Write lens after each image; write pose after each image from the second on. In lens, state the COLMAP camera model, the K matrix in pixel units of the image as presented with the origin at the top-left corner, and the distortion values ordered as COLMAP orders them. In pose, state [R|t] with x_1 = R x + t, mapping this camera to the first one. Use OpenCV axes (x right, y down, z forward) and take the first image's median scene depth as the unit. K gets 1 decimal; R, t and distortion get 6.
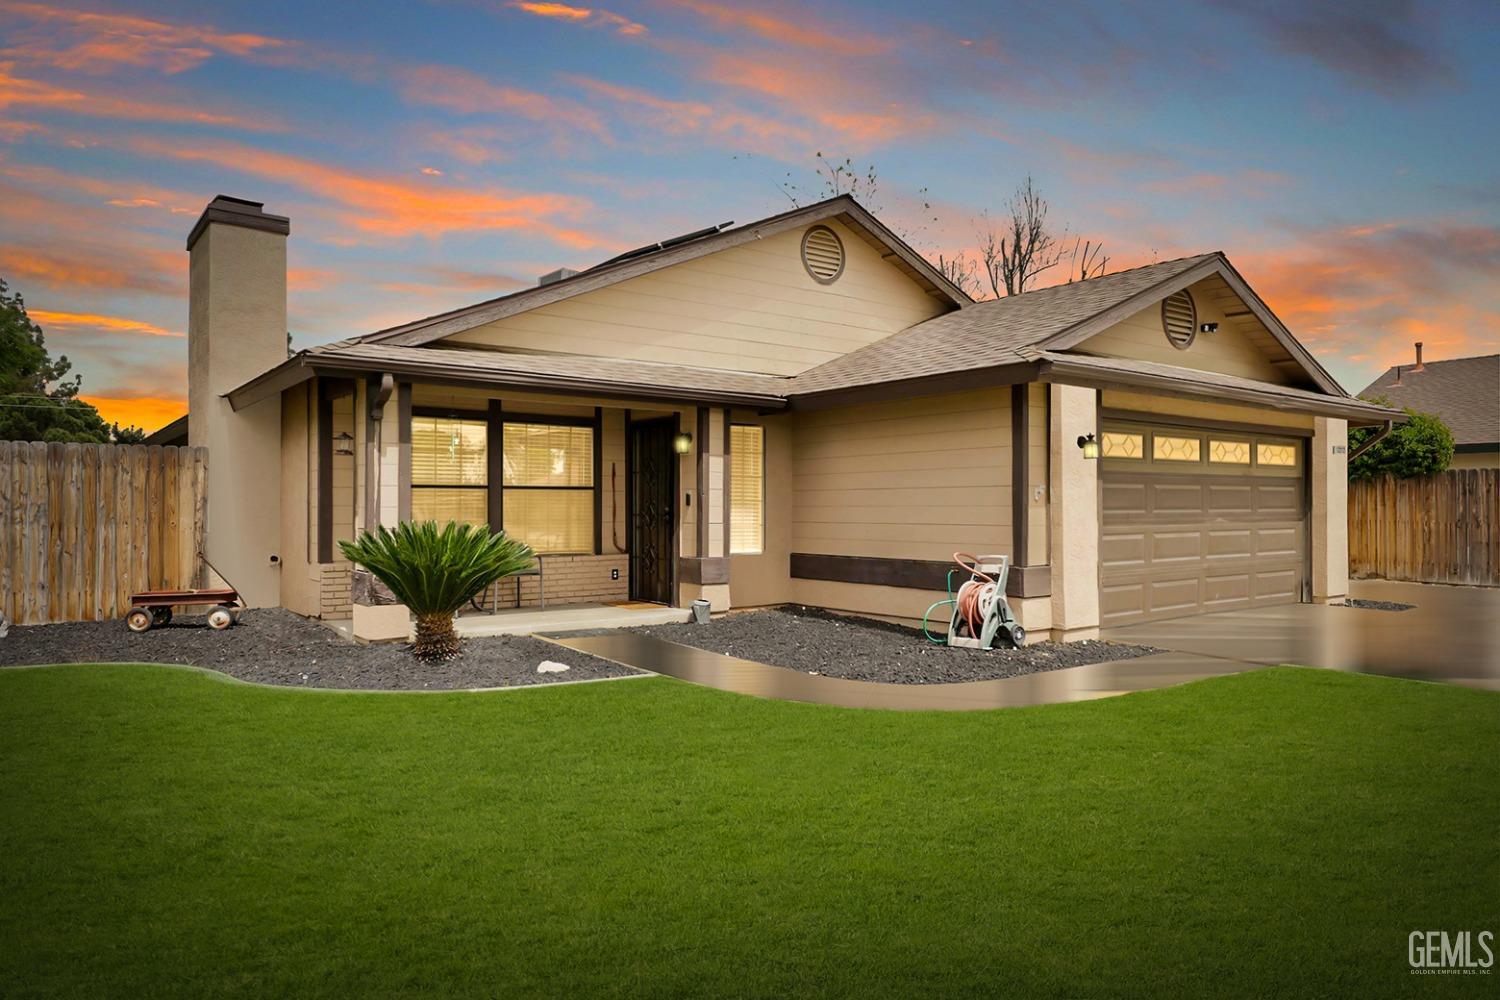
lens RADIAL K [[961.6, 0, 758.3], [0, 961.6, 498.9], [0, 0, 1]] dist [0.005067, 0.003877]
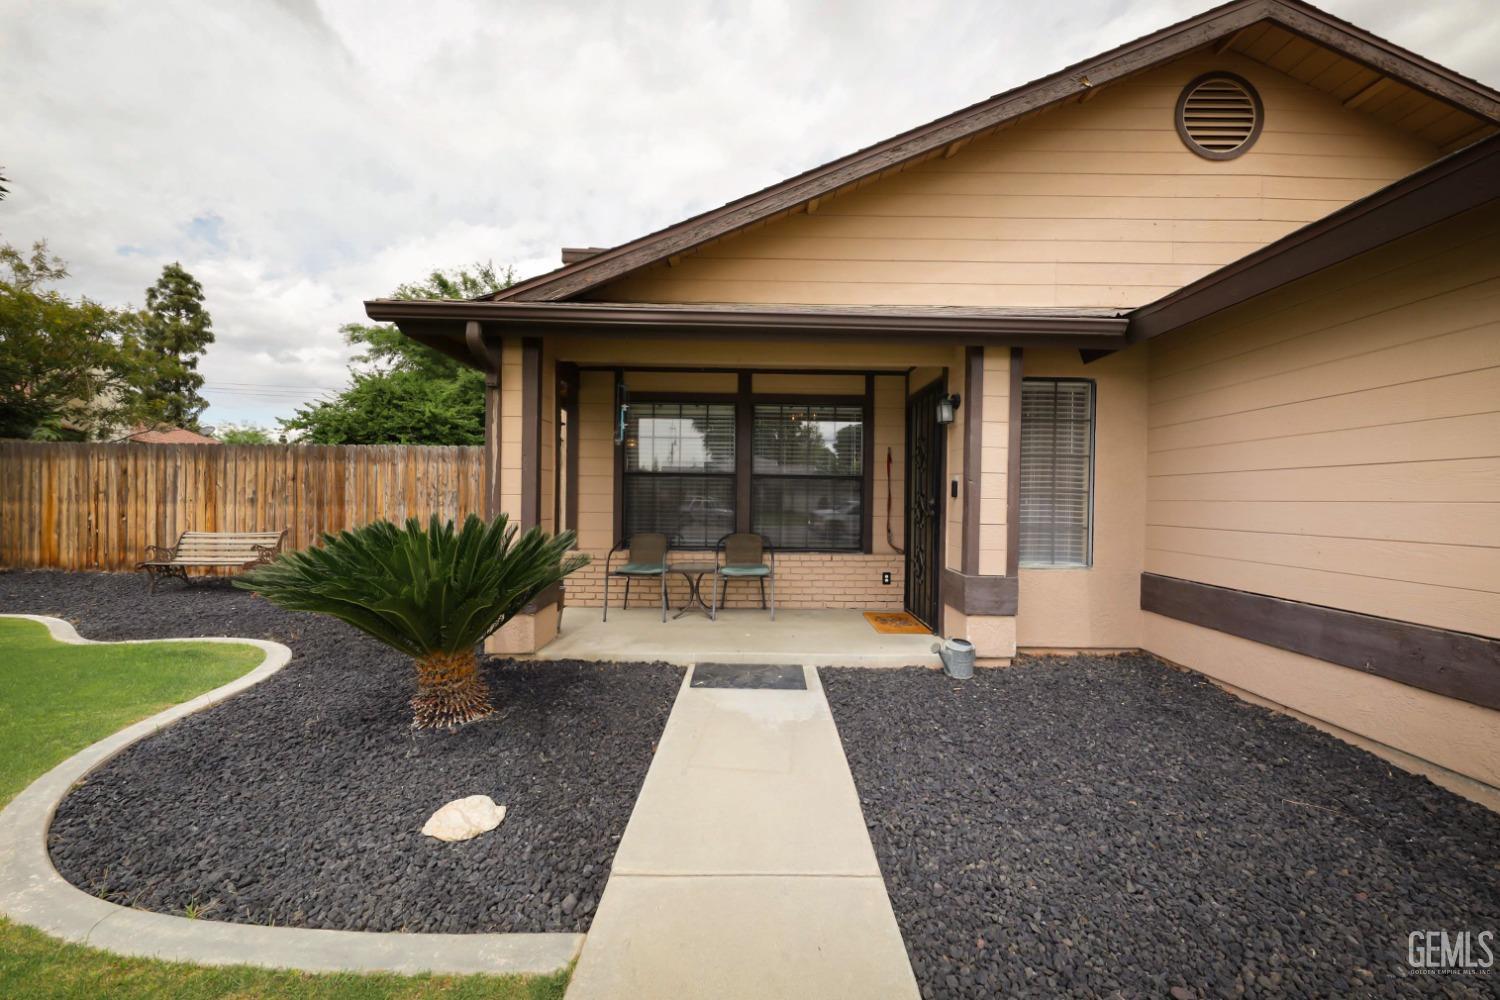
lens RADIAL K [[538.9, 0, 757.1], [0, 538.9, 500.8], [0, 0, 1]] dist [0.000065, 0.000150]
pose [[0.795544, 0.012410, -0.605768, 0.048180], [-0.005260, 0.999894, 0.013577, 0.004604], [0.605872, -0.007615, 0.795525, 0.572141]]
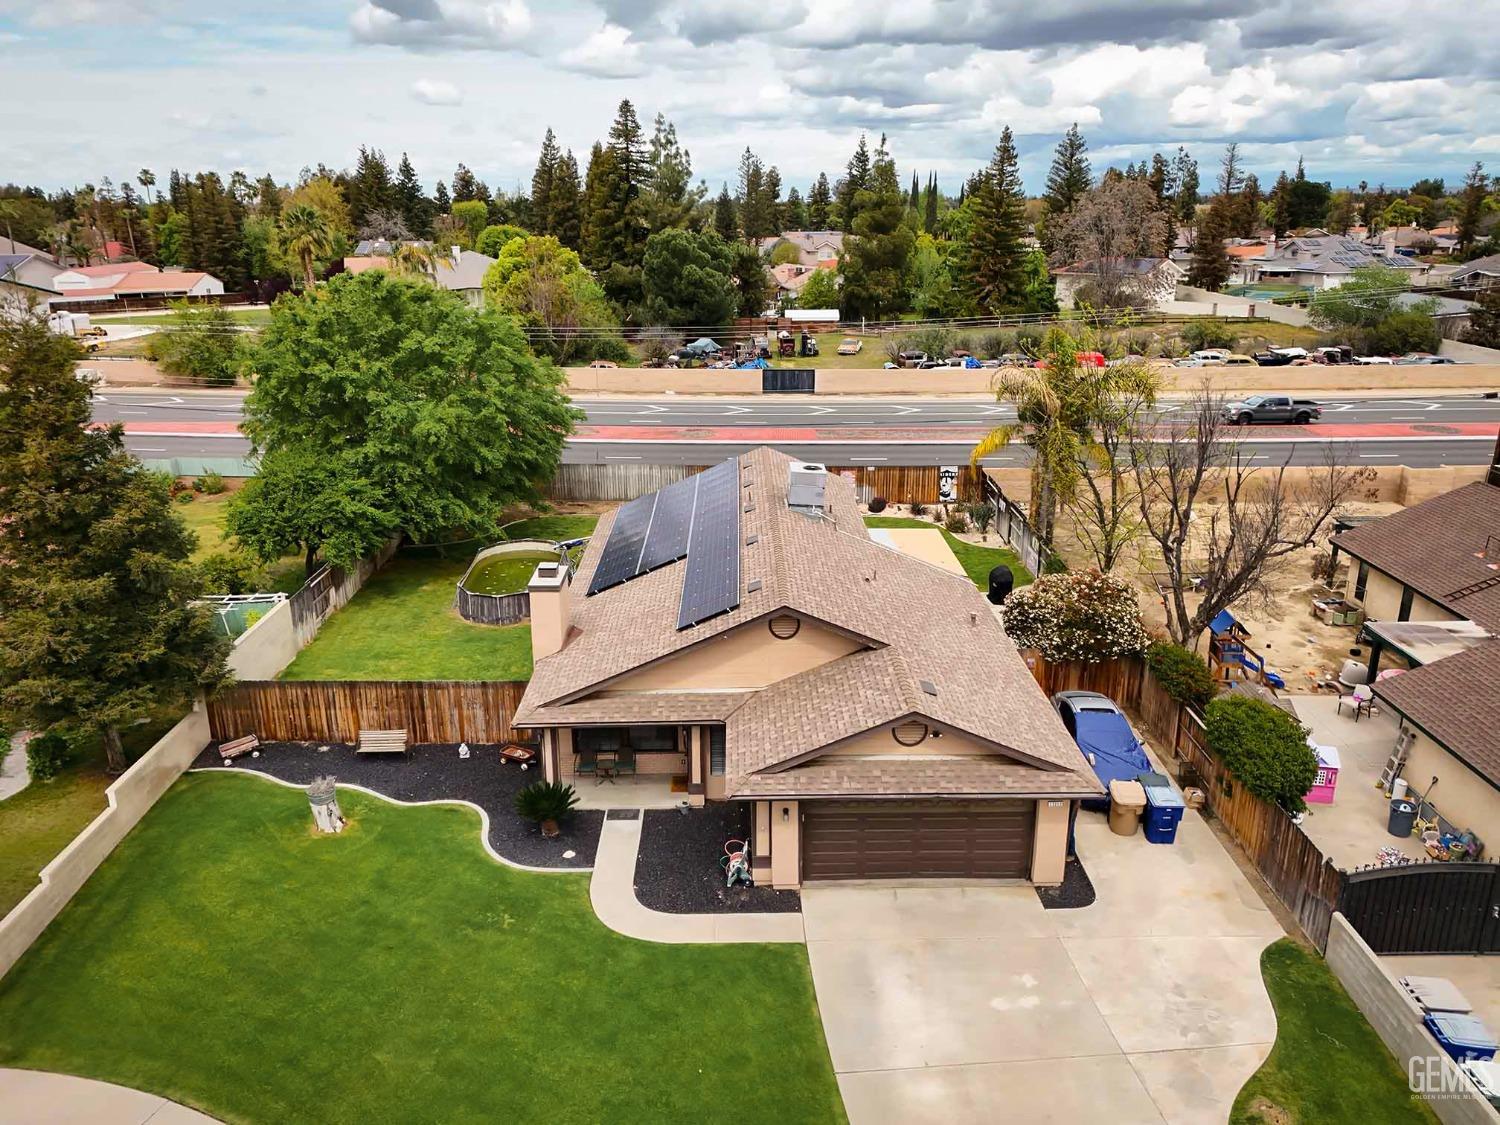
lens RADIAL K [[1068.2, 0, 752.4], [0, 1068.2, 553.9], [0, 0, 1]] dist [0.005507, -0.001475]
pose [[0.807332, 0.171789, -0.564538, 1.266586], [0.013666, 0.950987, 0.308928, -1.119053], [0.589939, -0.257122, 0.765415, -0.616781]]
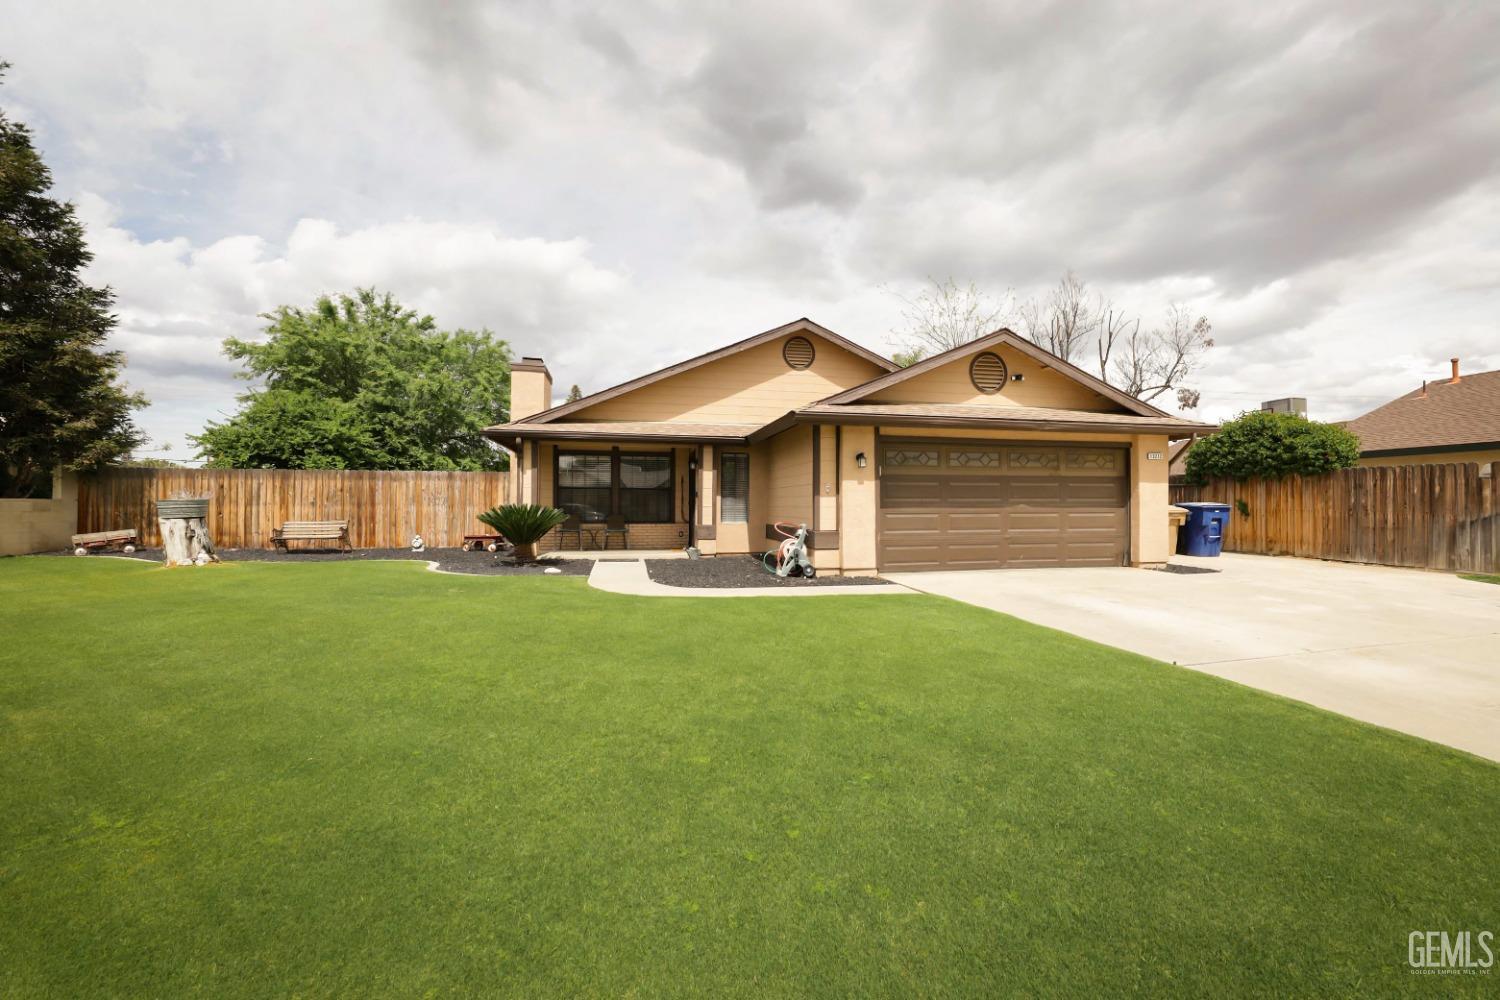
lens RADIAL K [[595.2, 0, 753.4], [0, 595.2, 500.5], [0, 0, 1]] dist [0.001914, -0.000551]
pose [[0.906774, -0.001358, -0.421616, 0.495395], [0.002534, 0.999994, 0.002230, 0.010065], [0.421610, -0.003090, 0.906772, -0.011632]]
